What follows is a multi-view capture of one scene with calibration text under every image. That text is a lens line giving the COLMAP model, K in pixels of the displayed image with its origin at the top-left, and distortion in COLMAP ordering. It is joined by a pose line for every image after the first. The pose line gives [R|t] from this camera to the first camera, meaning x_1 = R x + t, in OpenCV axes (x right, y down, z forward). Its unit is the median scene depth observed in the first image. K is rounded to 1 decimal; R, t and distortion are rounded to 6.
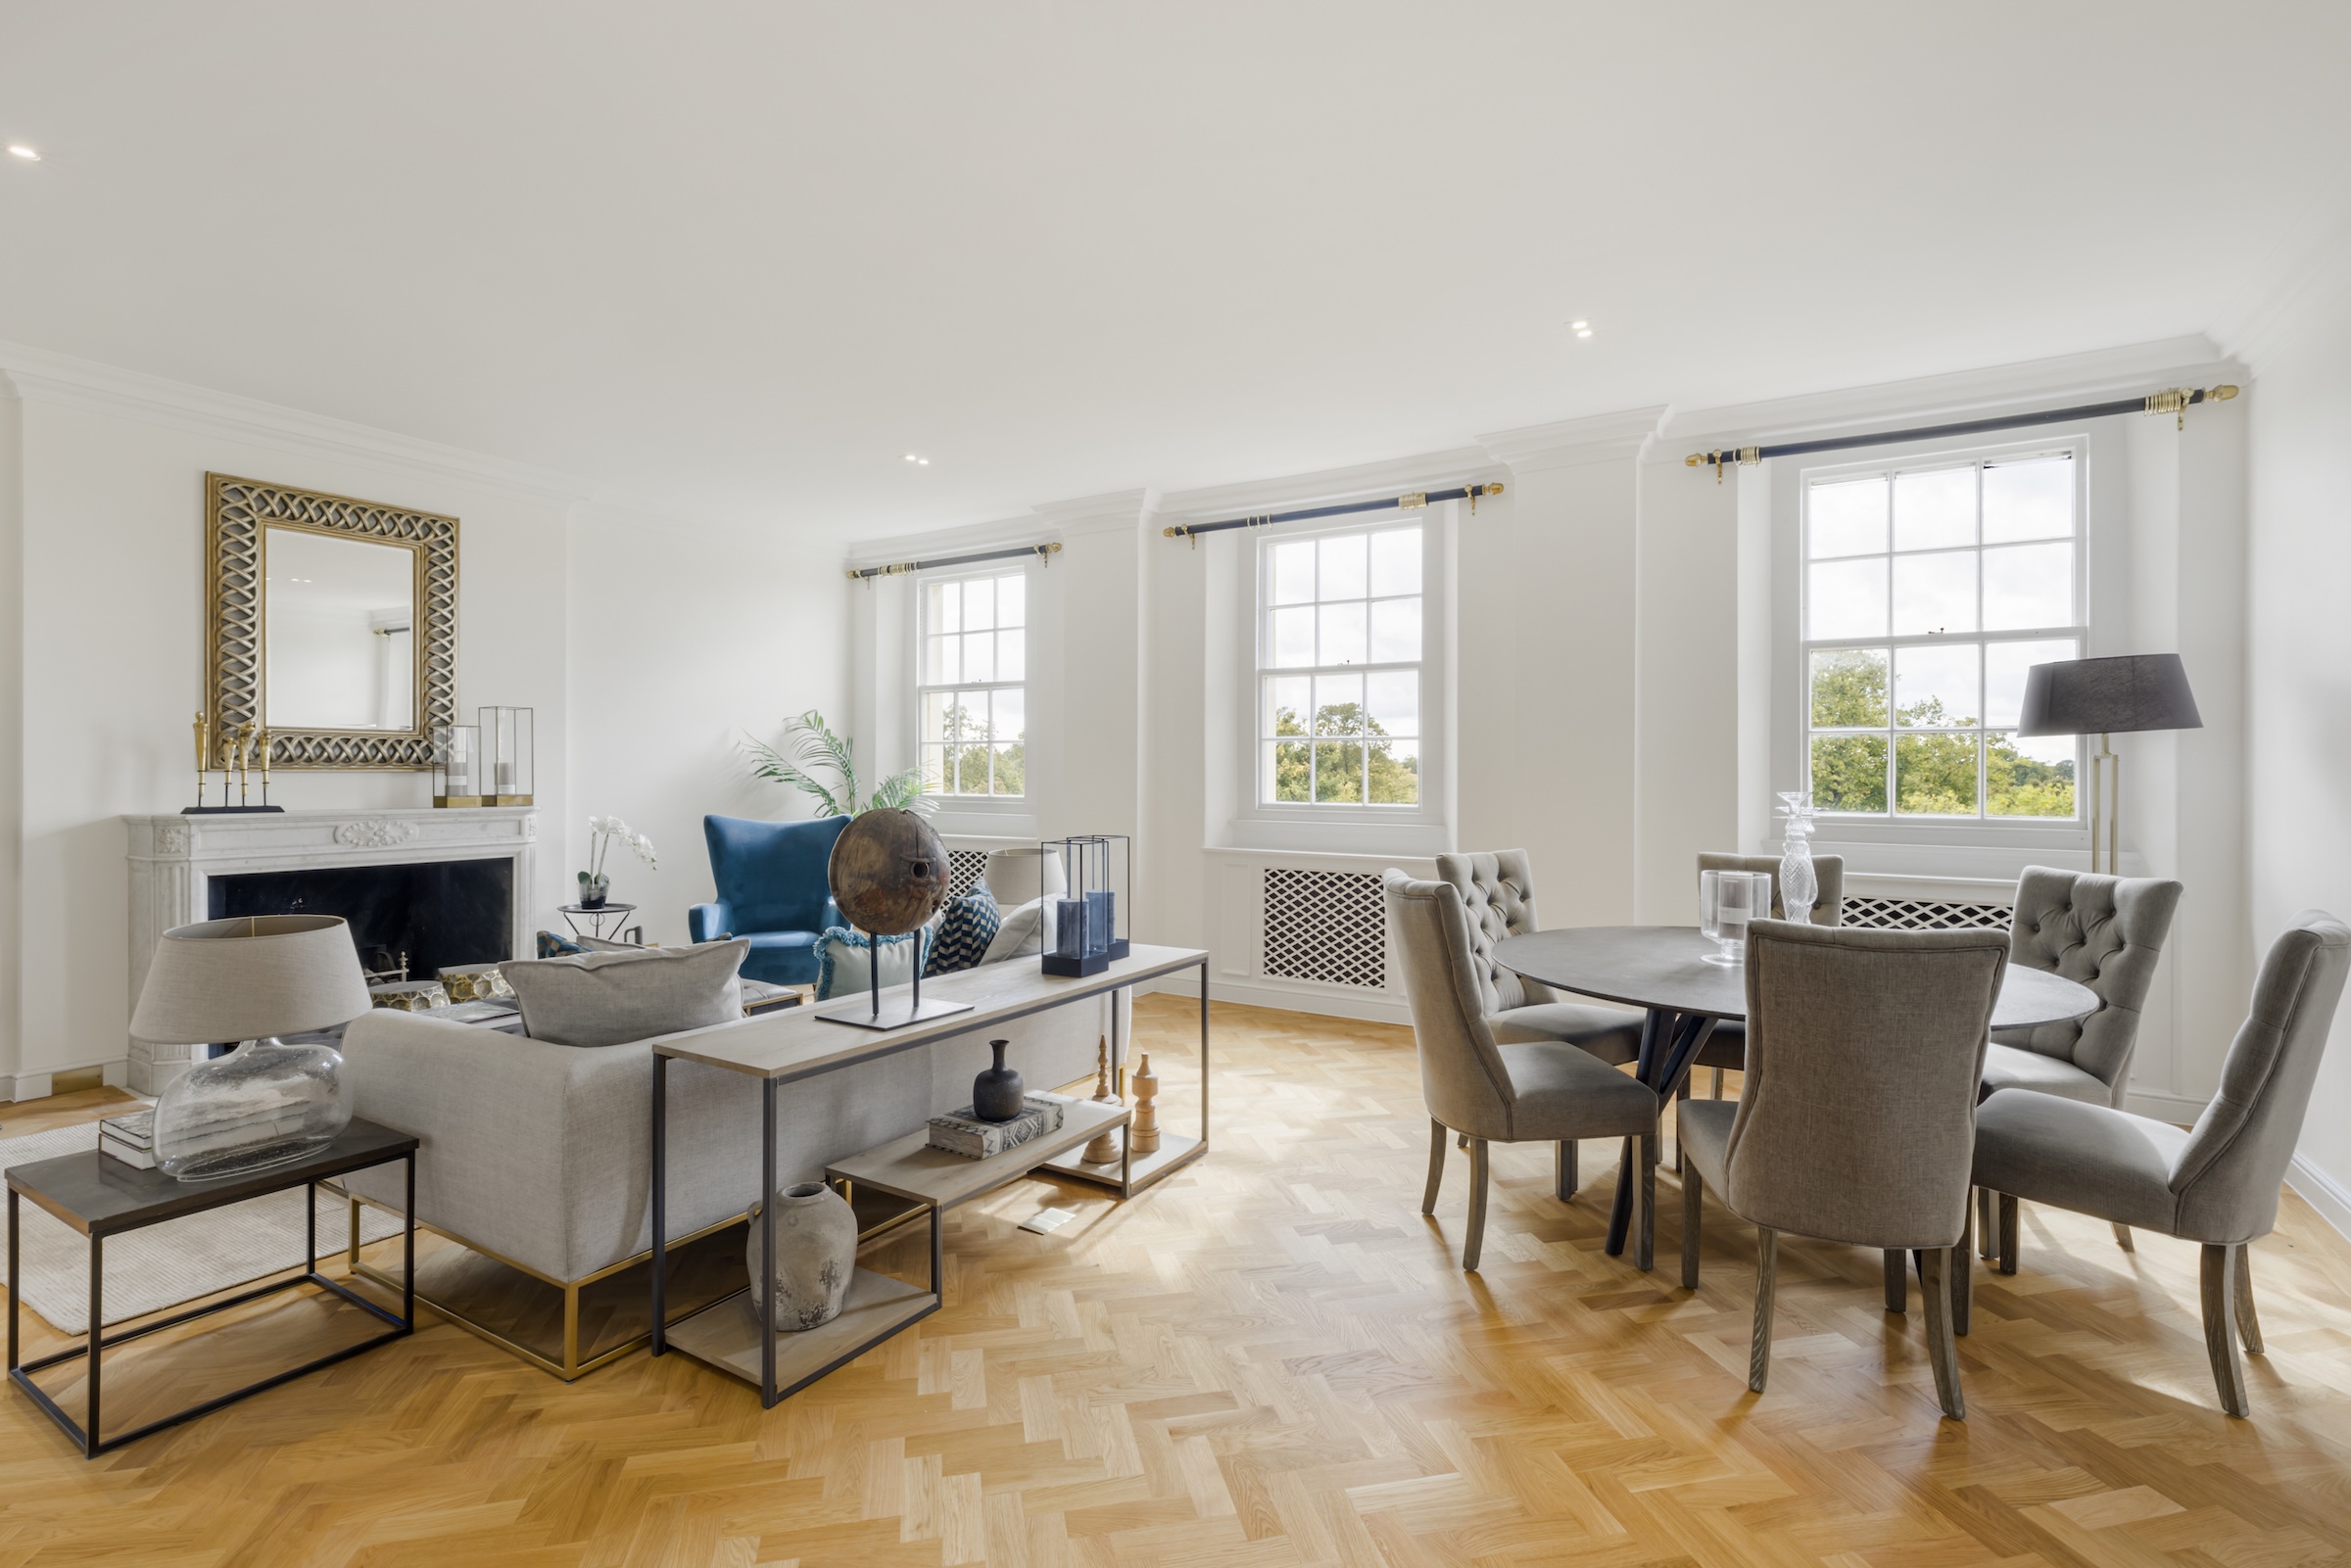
lens RADIAL K [[1121.7, 0, 1234.5], [0, 1121.7, 774.9], [0, 0, 1]] dist [0.011046, -0.001199]
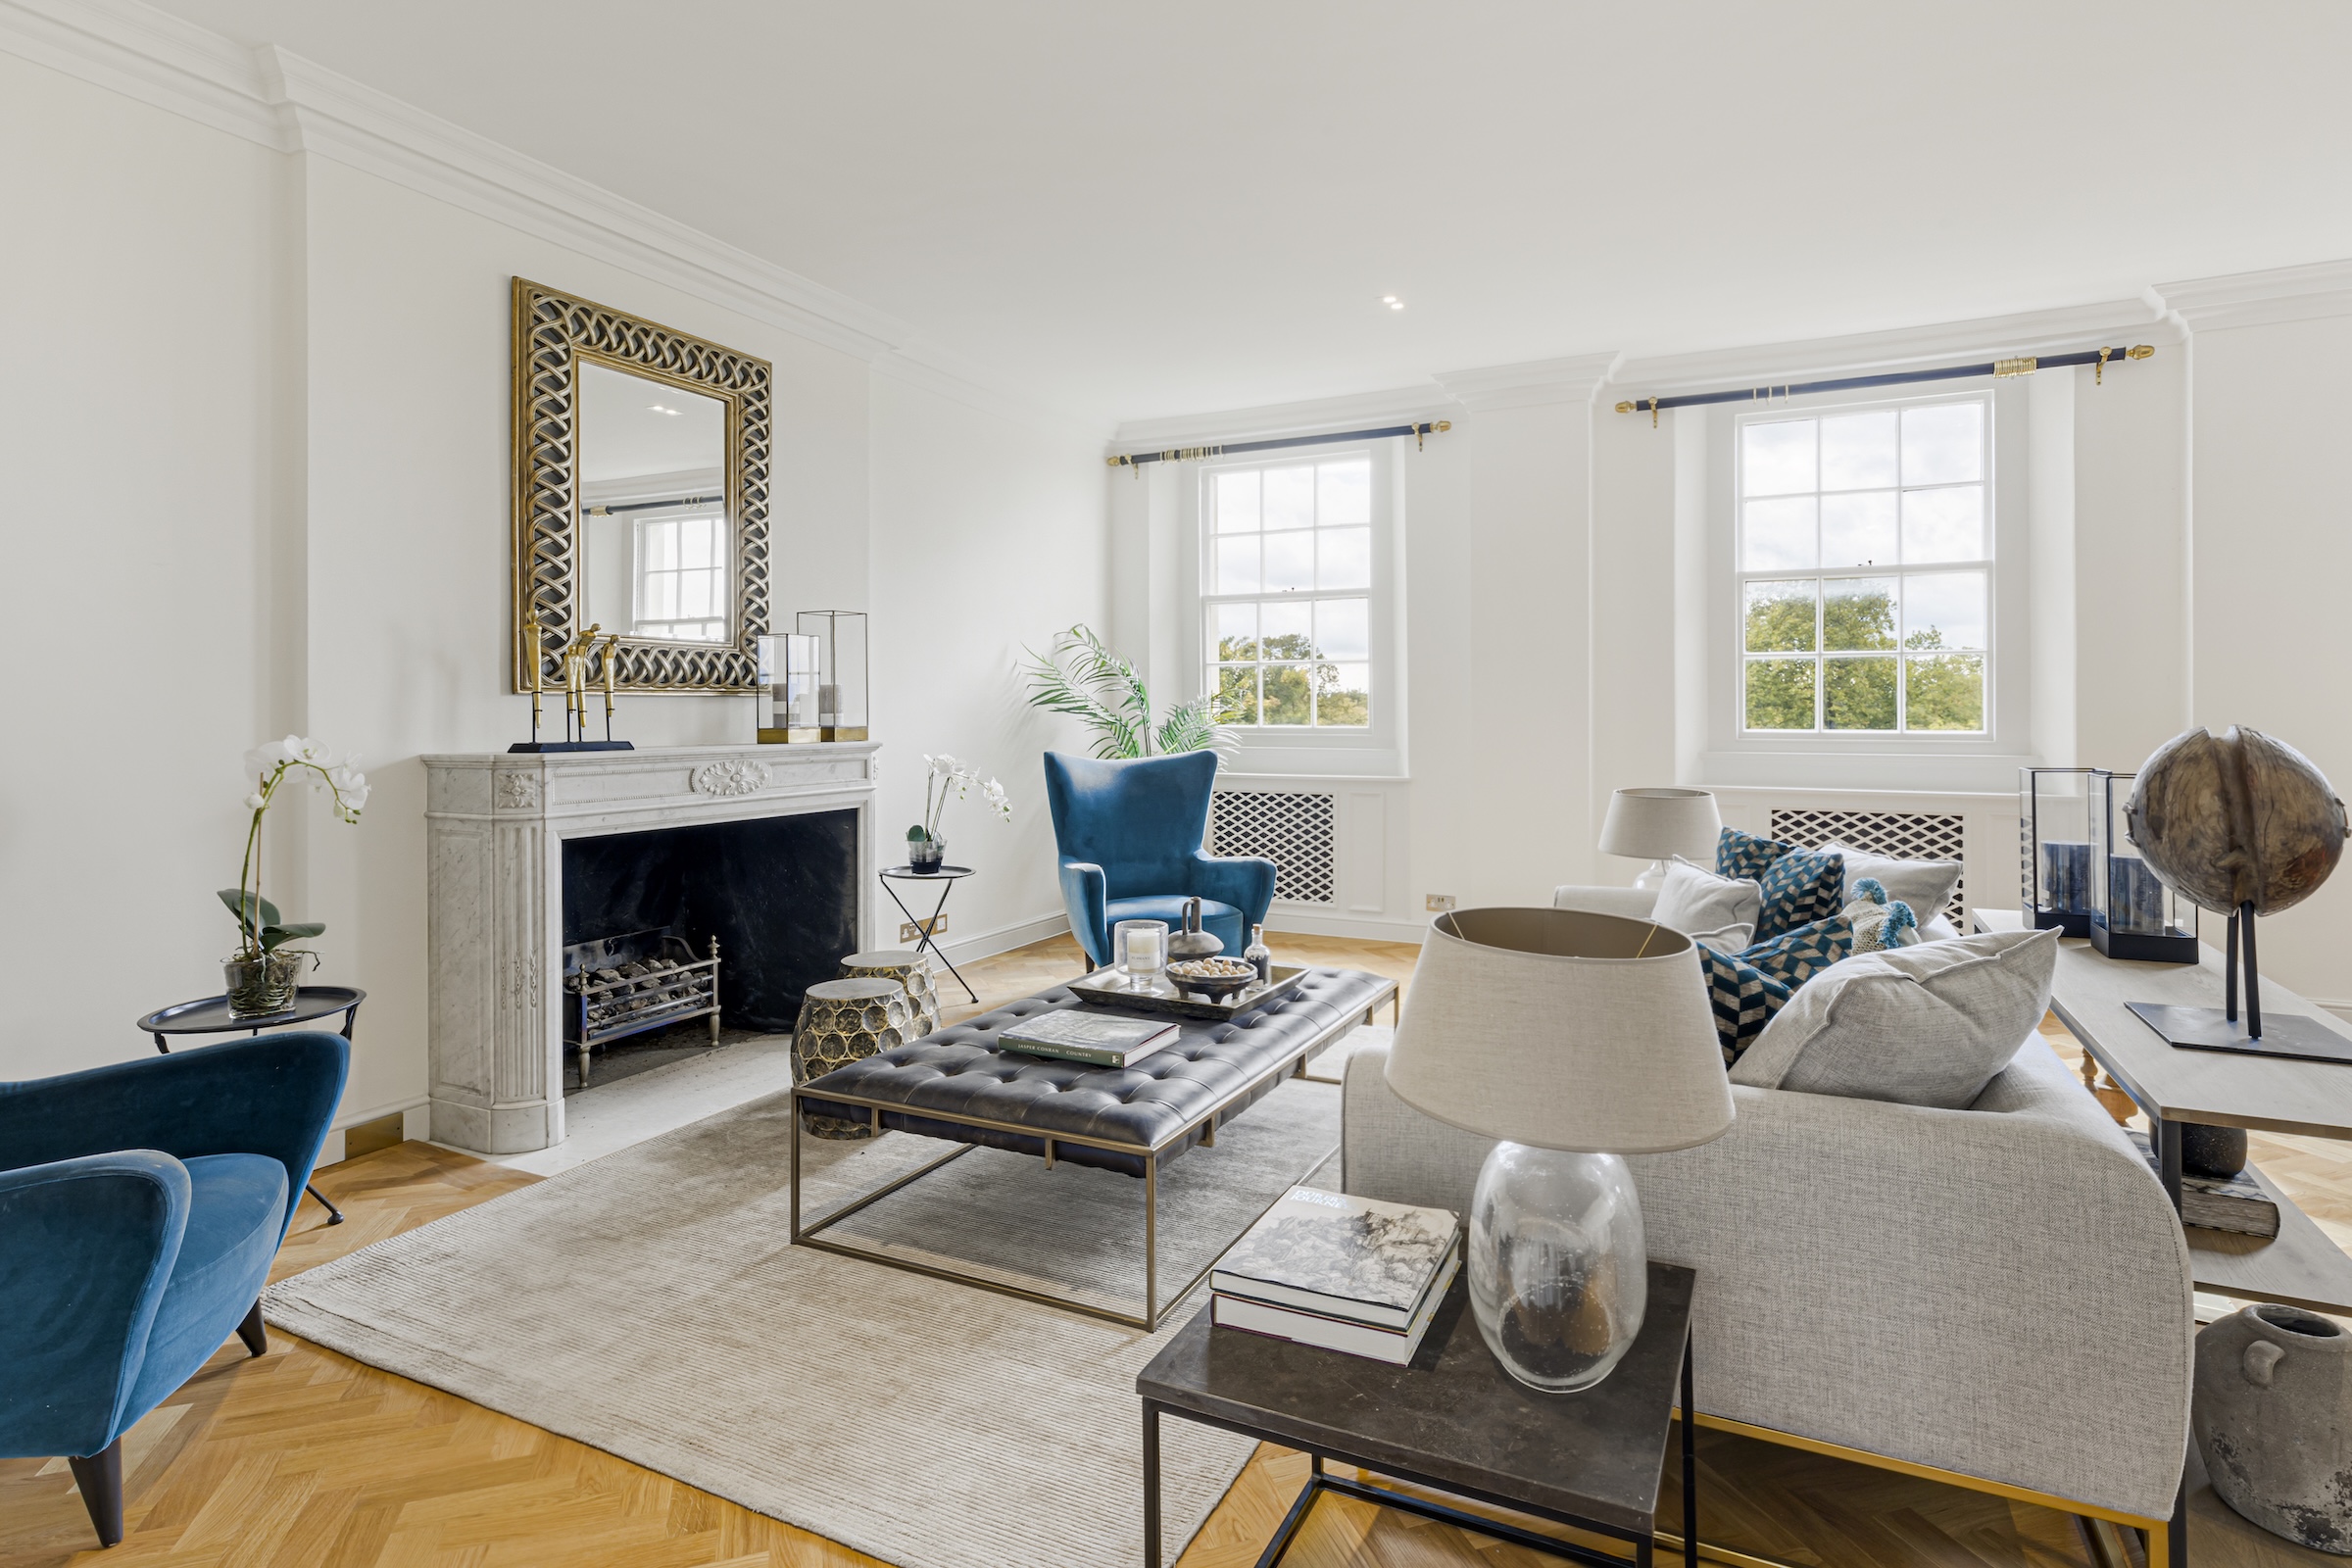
lens RADIAL K [[1083.8, 0, 1307.6], [0, 1083.8, 692.3], [0, 0, 1]] dist [-0.000927, -0.000297]
pose [[0.992819, -0.002797, 0.119590, -0.034562], [0.003490, 0.999978, -0.005590, 0.000088], [-0.119572, 0.005968, 0.992808, 0.018280]]
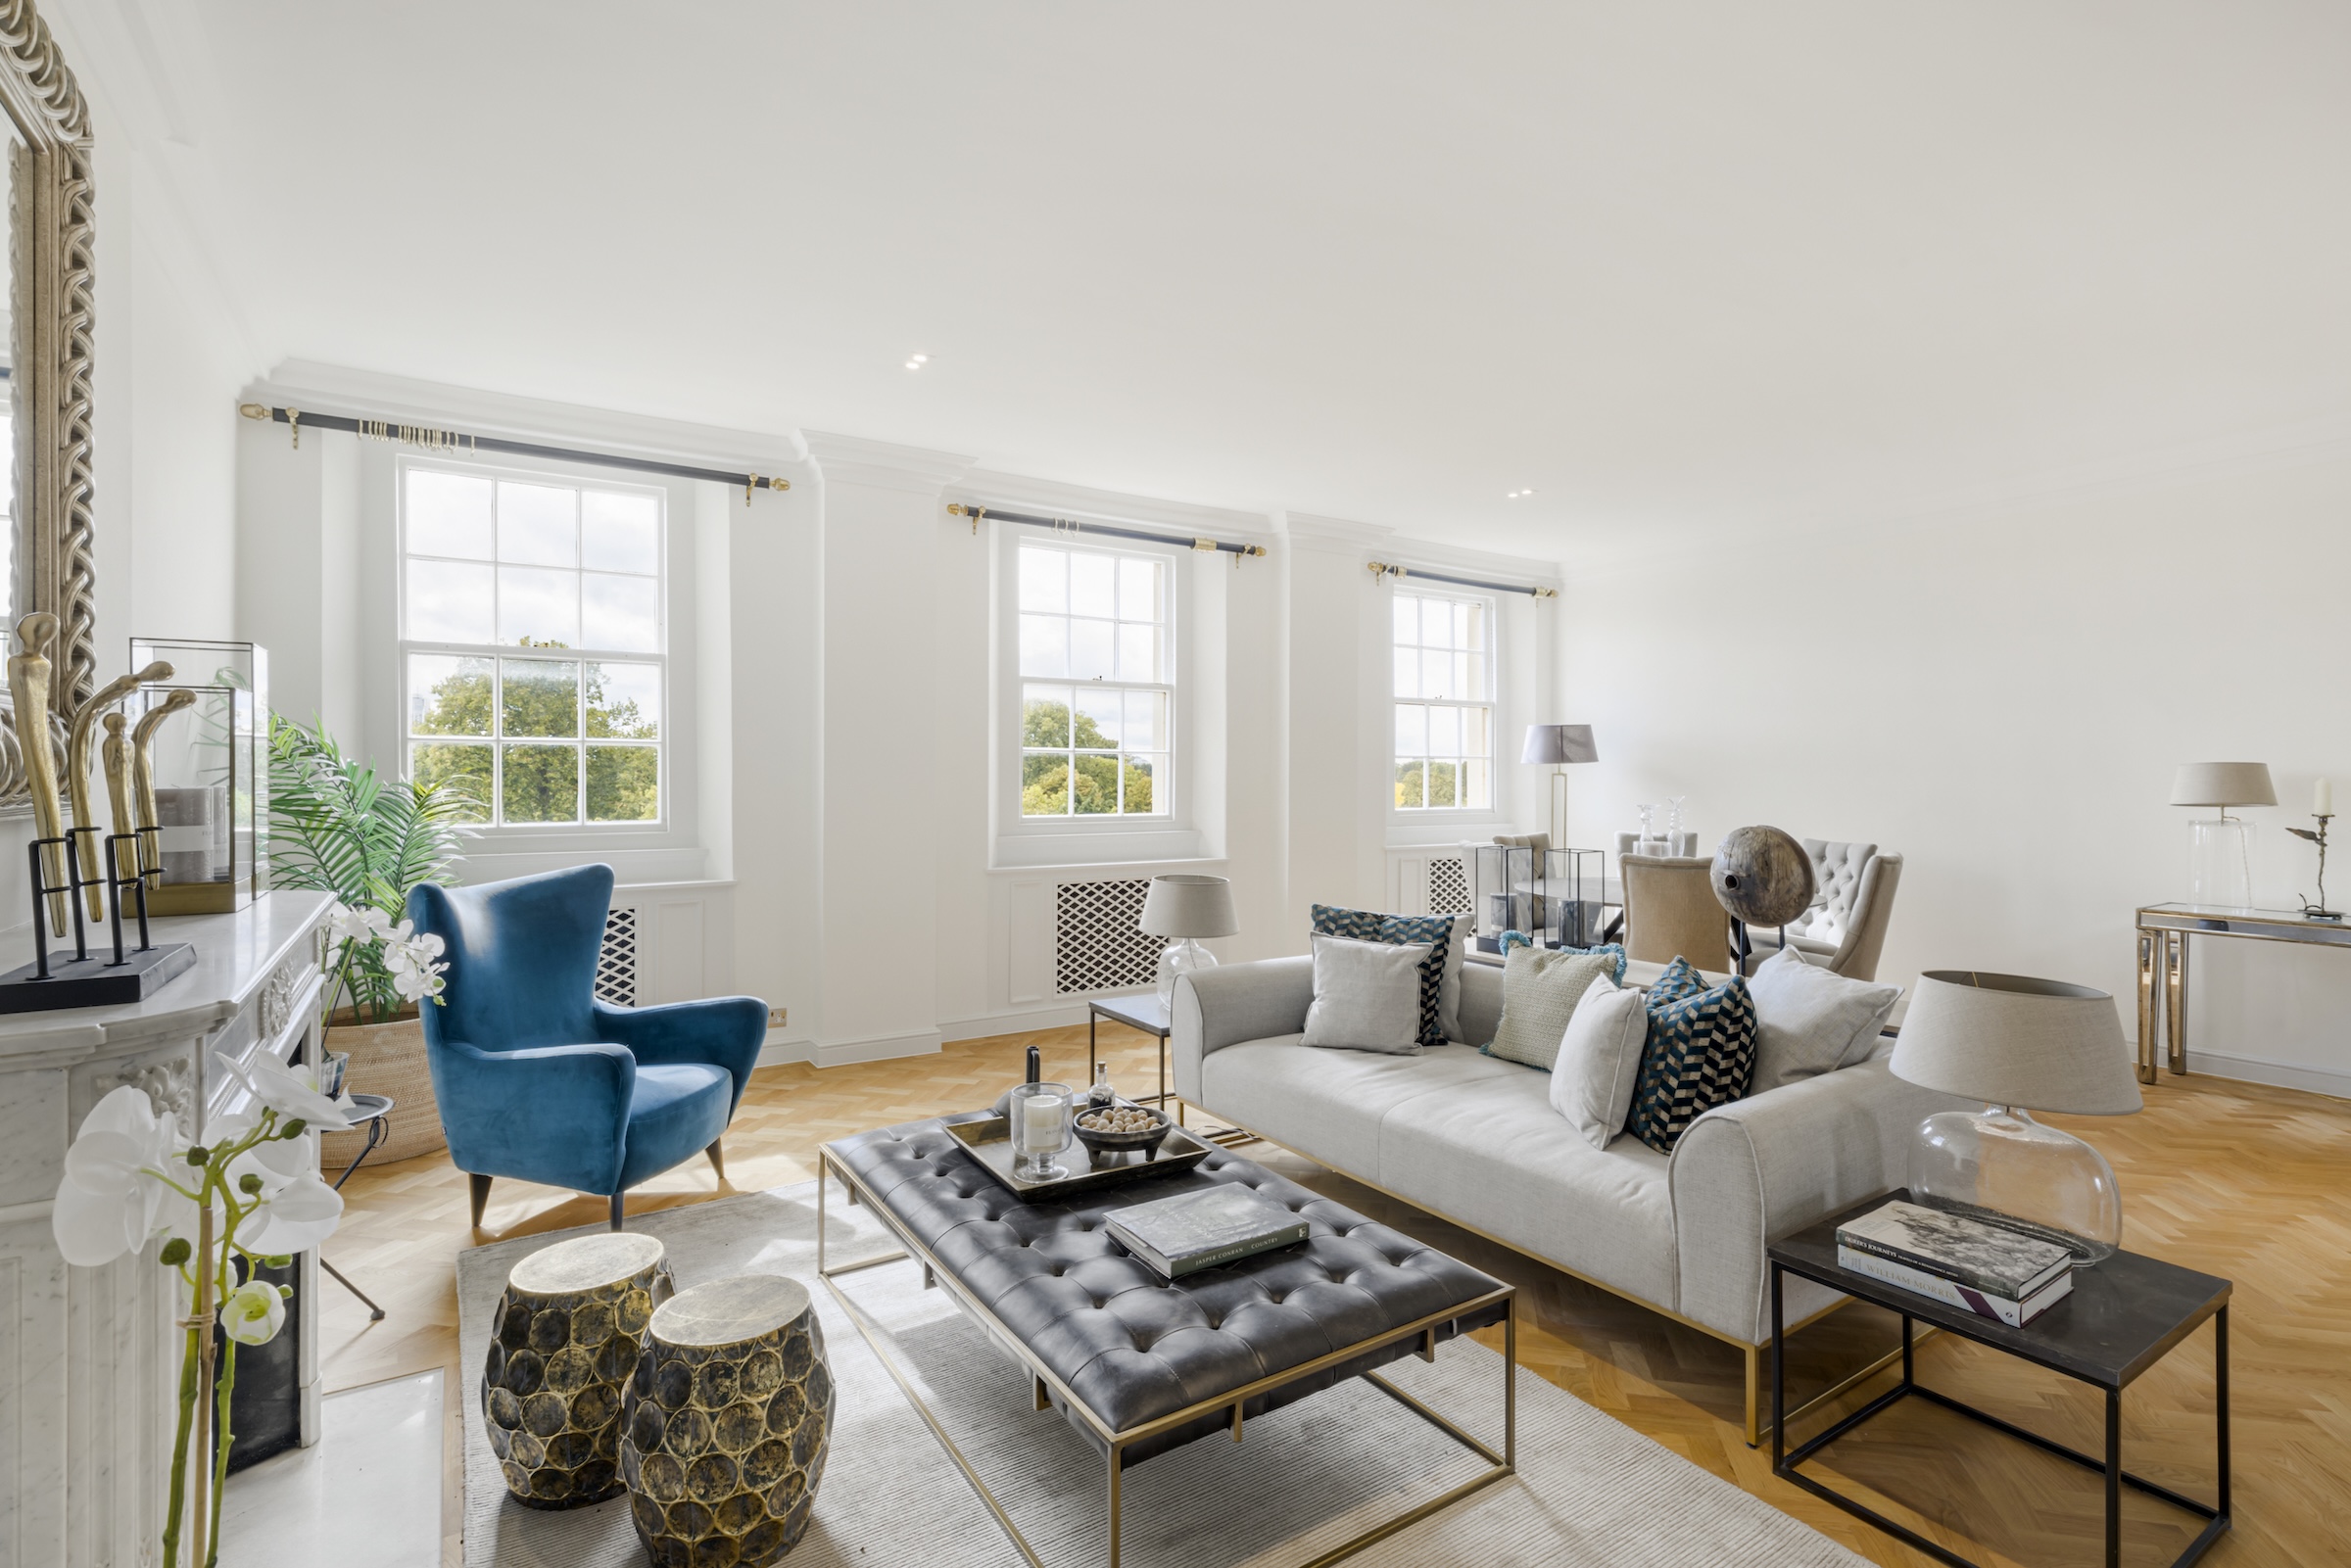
lens RADIAL K [[1121.7, 0, 1174.4], [0, 1121.7, 786.9], [0, 0, 1]] dist [0.011046, -0.001199]
pose [[0.436318, -0.007348, 0.899762, -2.690542], [0.006126, 0.999968, 0.005196, -0.017845], [-0.899771, 0.003245, 0.436349, 1.633702]]
